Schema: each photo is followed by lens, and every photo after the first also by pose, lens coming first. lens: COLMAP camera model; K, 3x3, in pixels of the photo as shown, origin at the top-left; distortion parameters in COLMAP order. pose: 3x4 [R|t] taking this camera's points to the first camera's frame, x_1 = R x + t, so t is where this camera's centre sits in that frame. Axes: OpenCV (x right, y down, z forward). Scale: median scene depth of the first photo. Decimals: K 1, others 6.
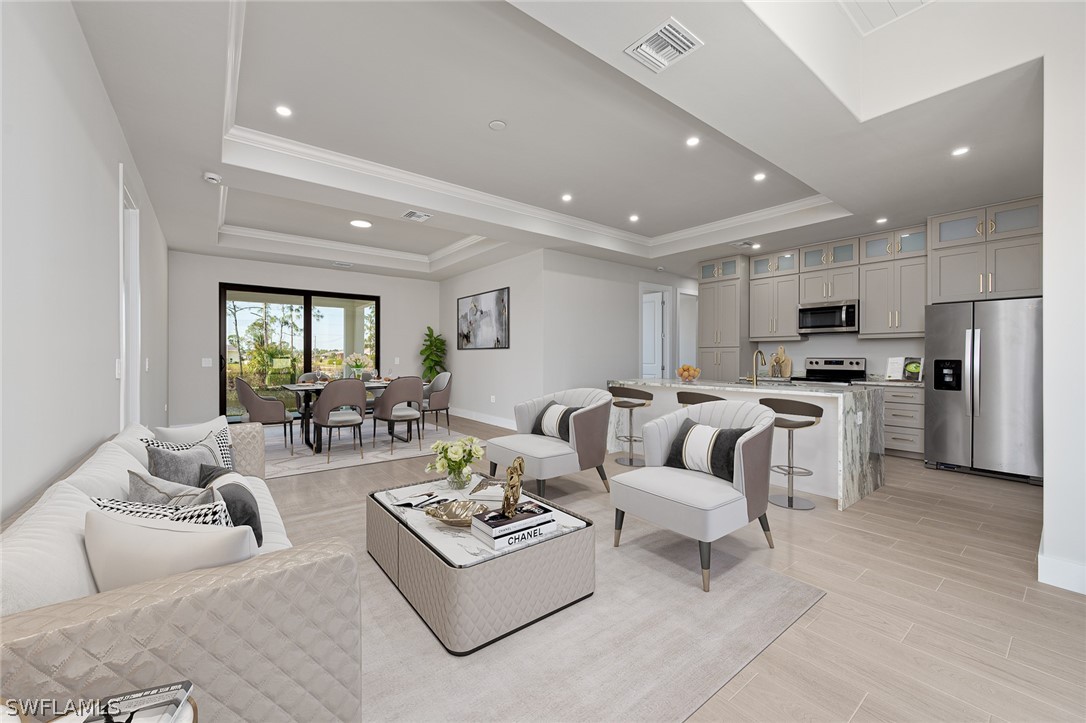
lens RADIAL K [[428.0, 0, 542.1], [0, 428.0, 359.2], [0, 0, 1]] dist [-0.001005, -0.000028]
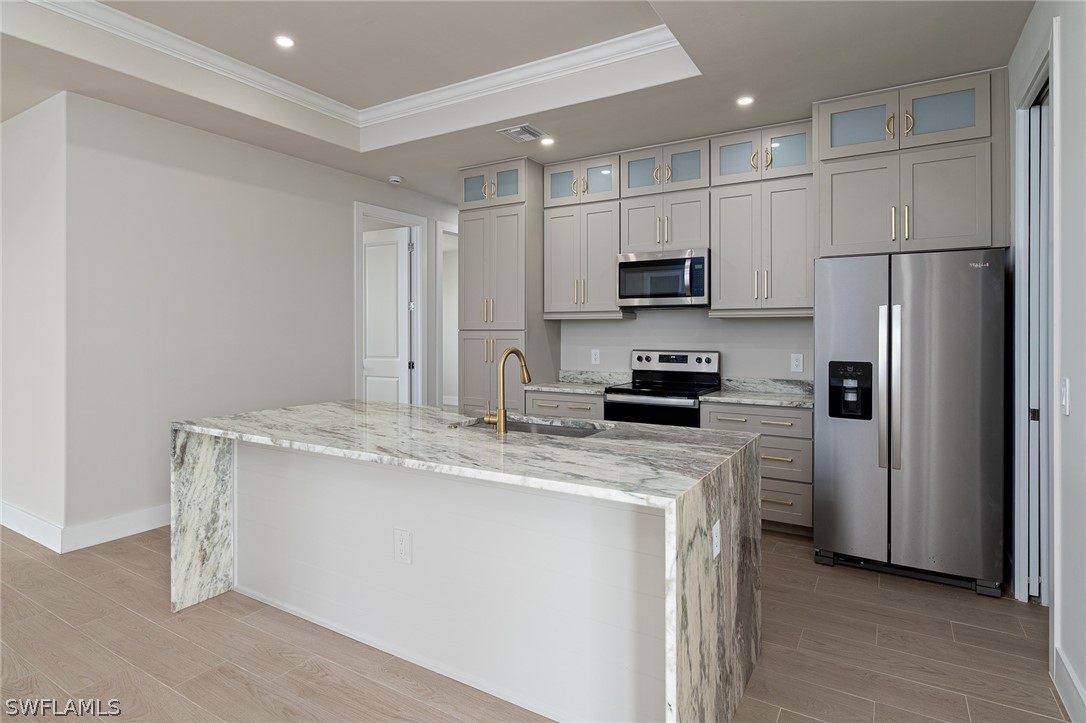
lens RADIAL K [[569.7, 0, 548.6], [0, 569.7, 332.8], [0, 0, 1]] dist [0.002773, 0.000249]
pose [[0.933452, -0.002829, 0.358692, 0.256479], [0.003972, 0.999989, -0.002448, -0.025612], [-0.358681, 0.003710, 0.933453, 0.353238]]
